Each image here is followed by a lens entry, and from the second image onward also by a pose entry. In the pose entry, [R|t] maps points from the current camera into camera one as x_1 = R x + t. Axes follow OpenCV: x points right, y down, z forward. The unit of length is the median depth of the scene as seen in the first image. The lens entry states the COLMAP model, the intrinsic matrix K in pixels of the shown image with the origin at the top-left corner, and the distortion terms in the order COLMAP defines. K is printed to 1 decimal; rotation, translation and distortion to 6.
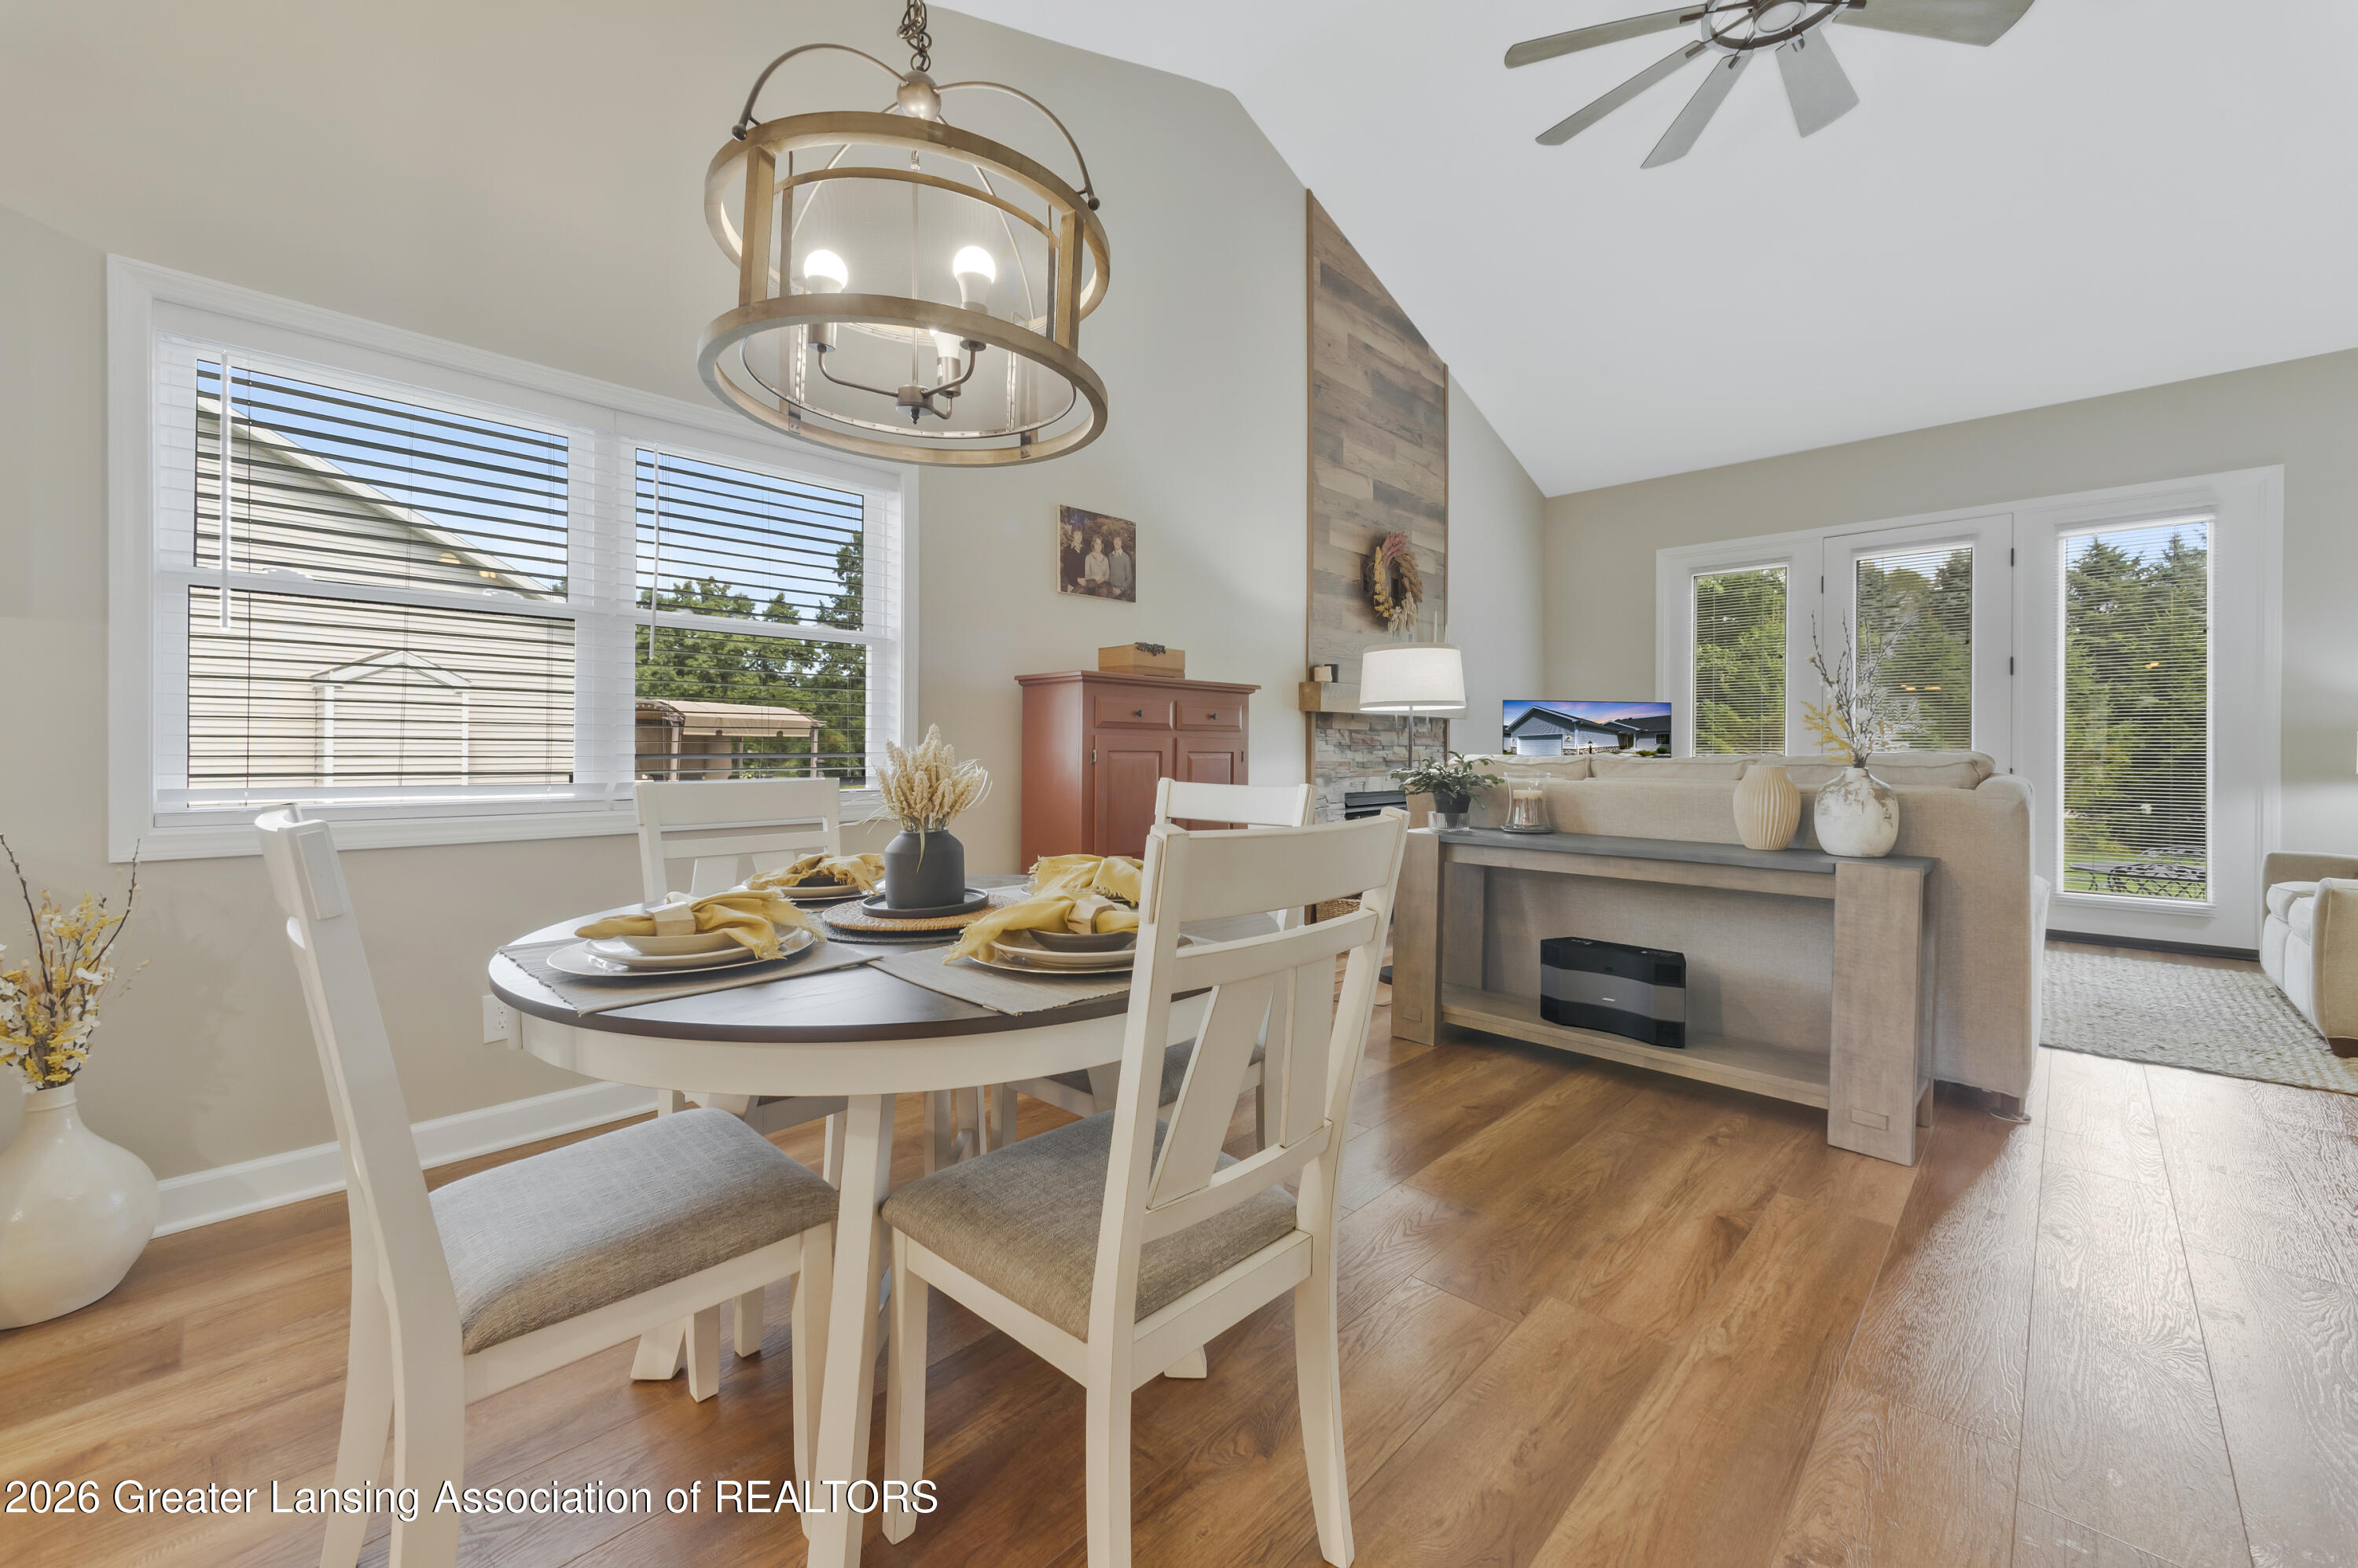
lens RADIAL K [[920.9, 0, 1184.7], [0, 920.9, 772.9], [0, 0, 1]] dist [0.000347, -0.001384]
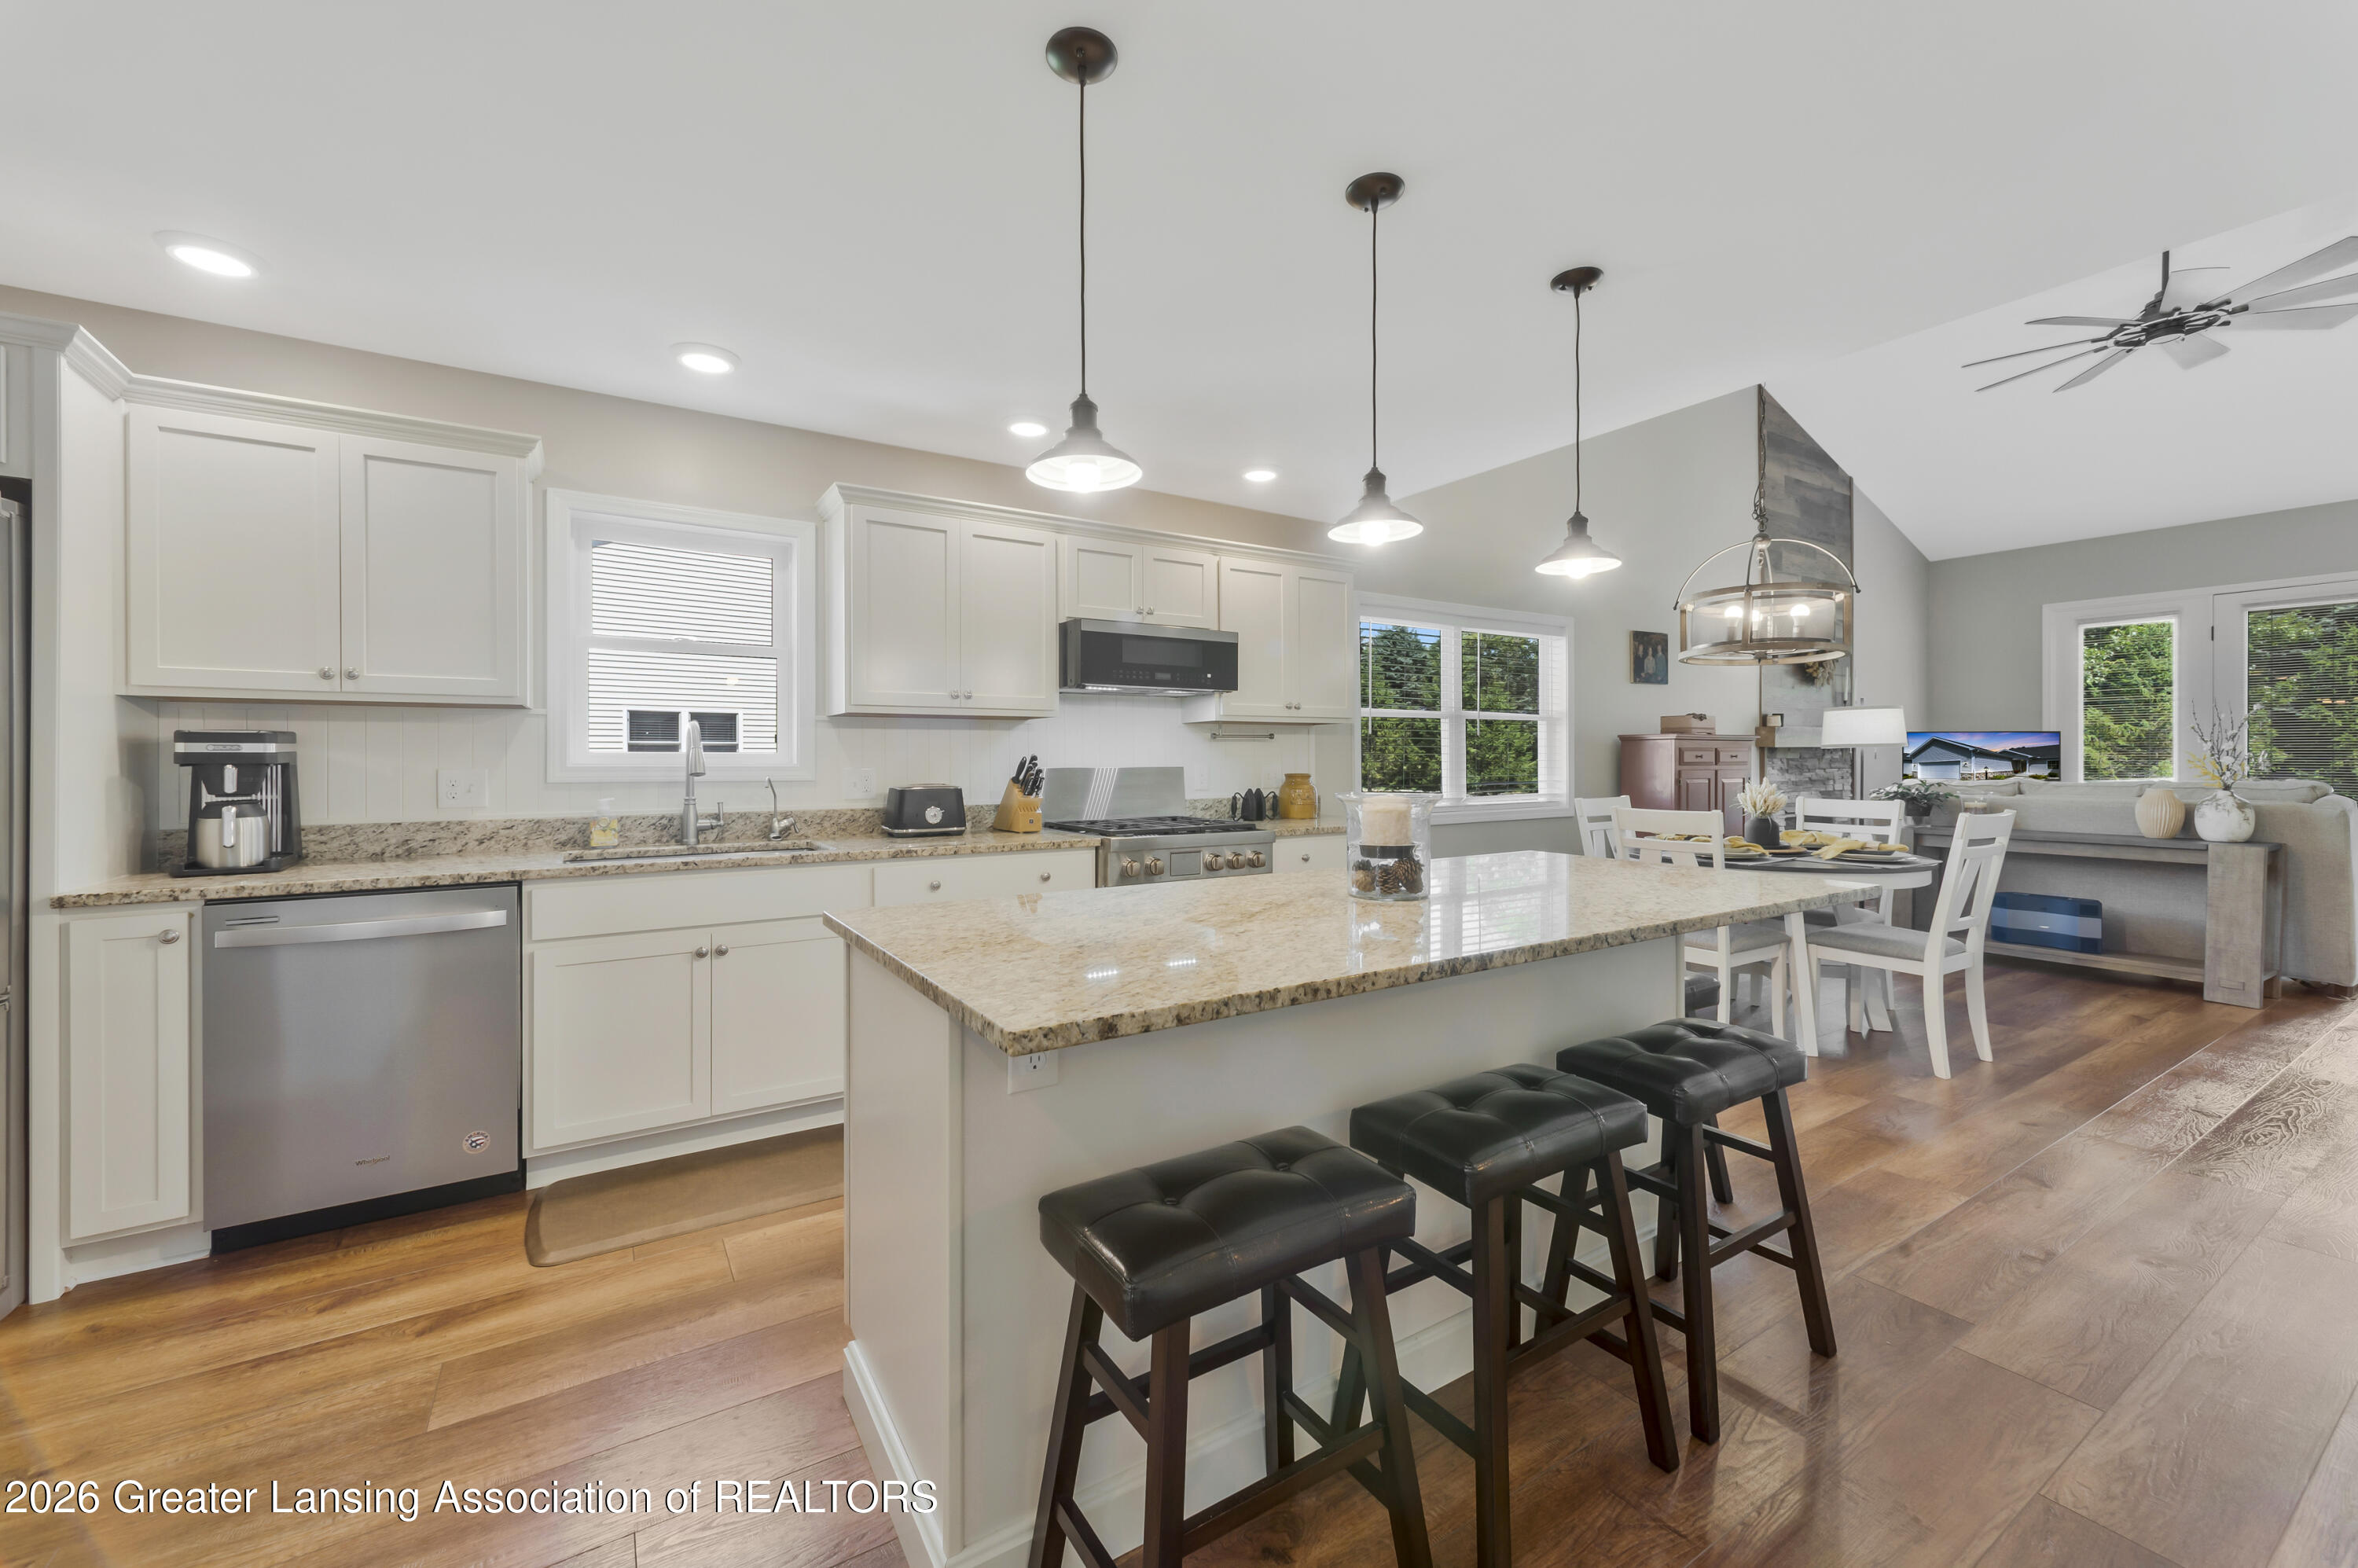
lens RADIAL K [[920.9, 0, 1164.0], [0, 920.9, 775.6], [0, 0, 1]] dist [0.000347, -0.001384]
pose [[0.966060, 0.000879, -0.258316, -0.398621], [-0.004091, 0.999921, -0.011896, -0.002627], [0.258285, 0.012549, 0.965987, -0.629693]]
